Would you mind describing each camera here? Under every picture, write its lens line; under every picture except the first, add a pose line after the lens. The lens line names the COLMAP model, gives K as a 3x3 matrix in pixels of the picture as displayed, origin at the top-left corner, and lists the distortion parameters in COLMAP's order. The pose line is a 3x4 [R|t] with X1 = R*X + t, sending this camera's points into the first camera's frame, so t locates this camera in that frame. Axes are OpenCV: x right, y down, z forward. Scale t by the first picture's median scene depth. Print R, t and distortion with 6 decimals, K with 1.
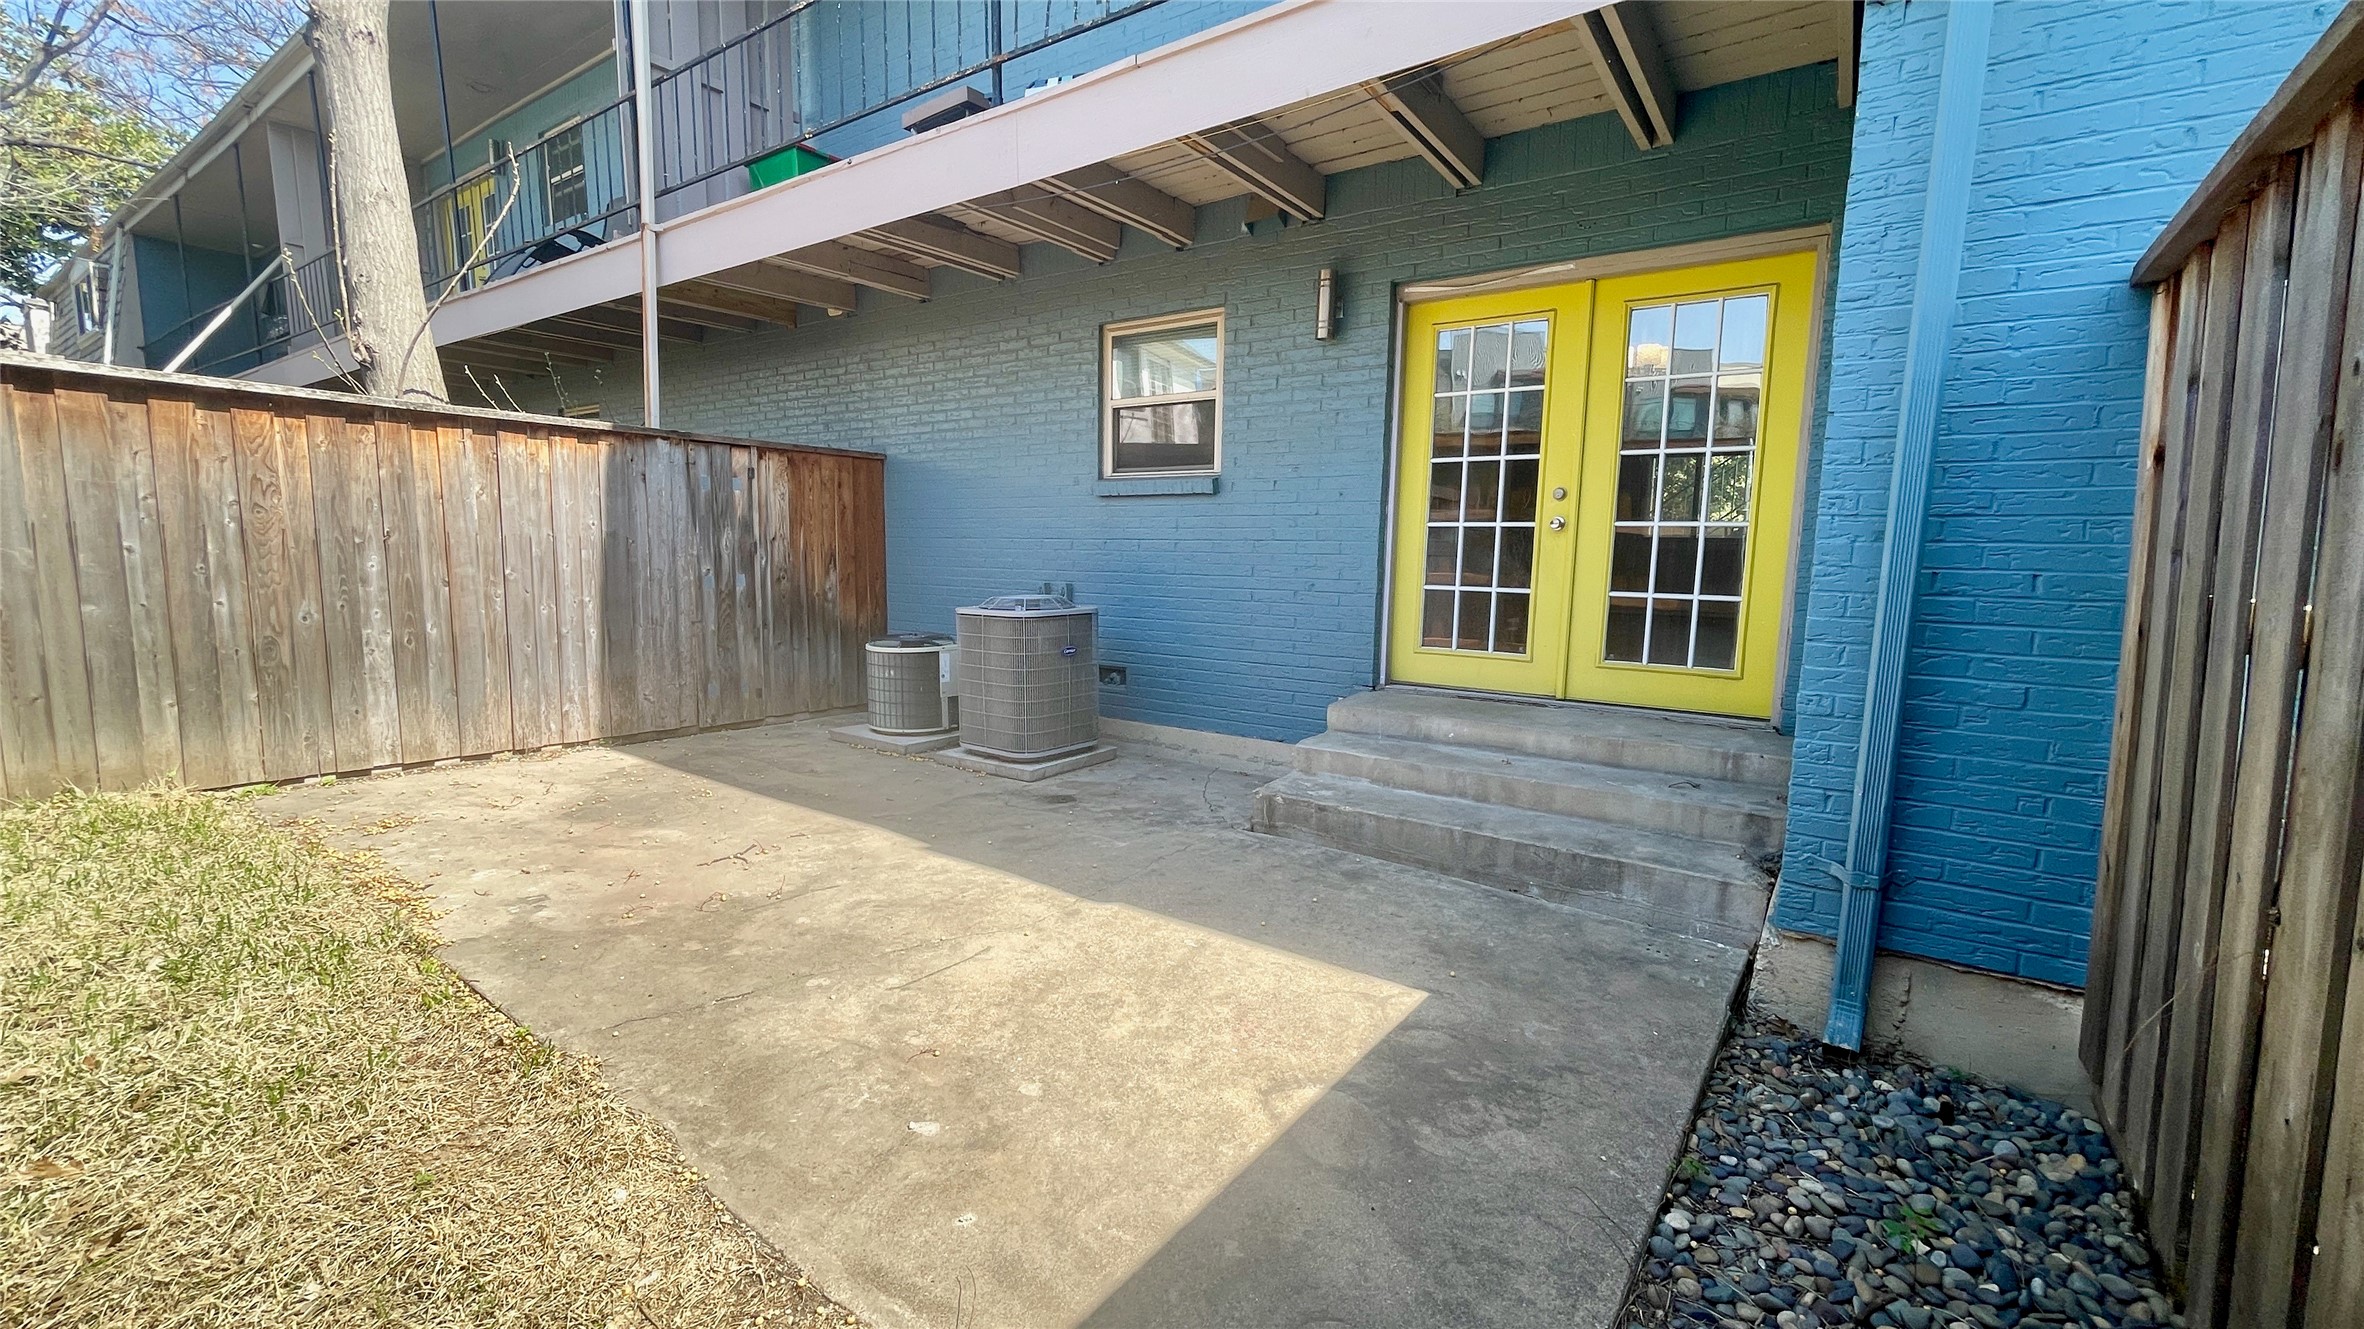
lens RADIAL K [[981.1, 0, 1179.4], [0, 981.1, 665.5], [0, 0, 1]] dist [-0.001689, -0.000068]
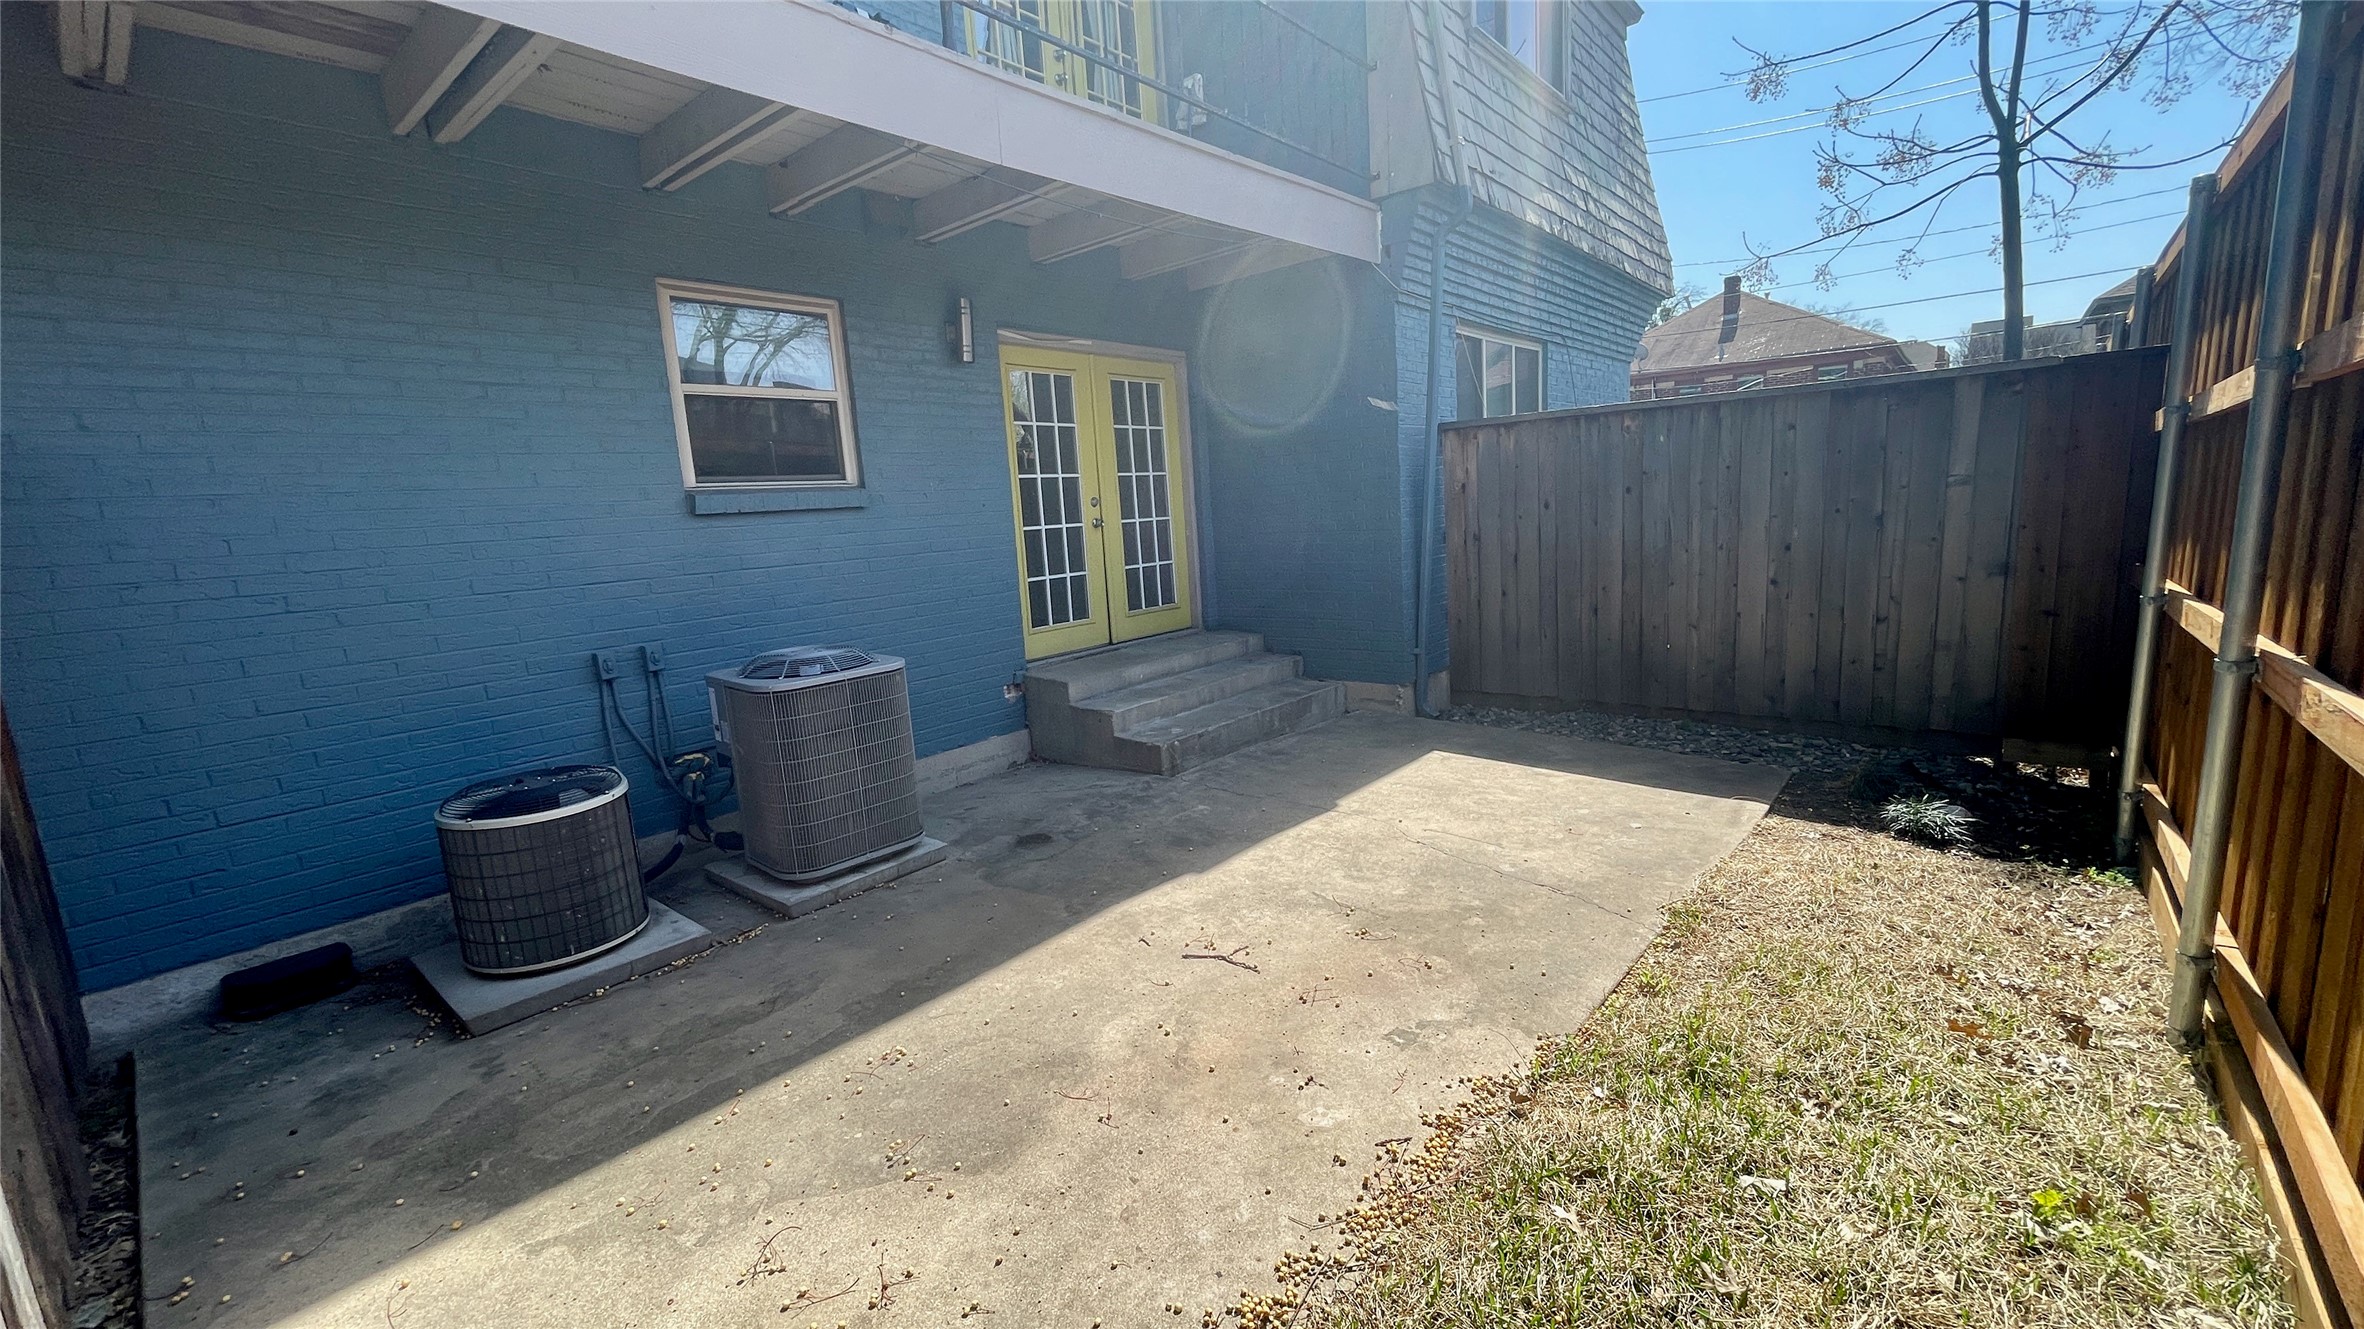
lens RADIAL K [[981.1, 0, 1179.4], [0, 981.1, 665.5], [0, 0, 1]] dist [-0.001689, -0.000068]
pose [[0.060104, -0.175564, 0.982632, -1.263955], [0.185841, 0.969168, 0.161791, -0.185720], [-0.980740, 0.172889, 0.090878, 0.965746]]
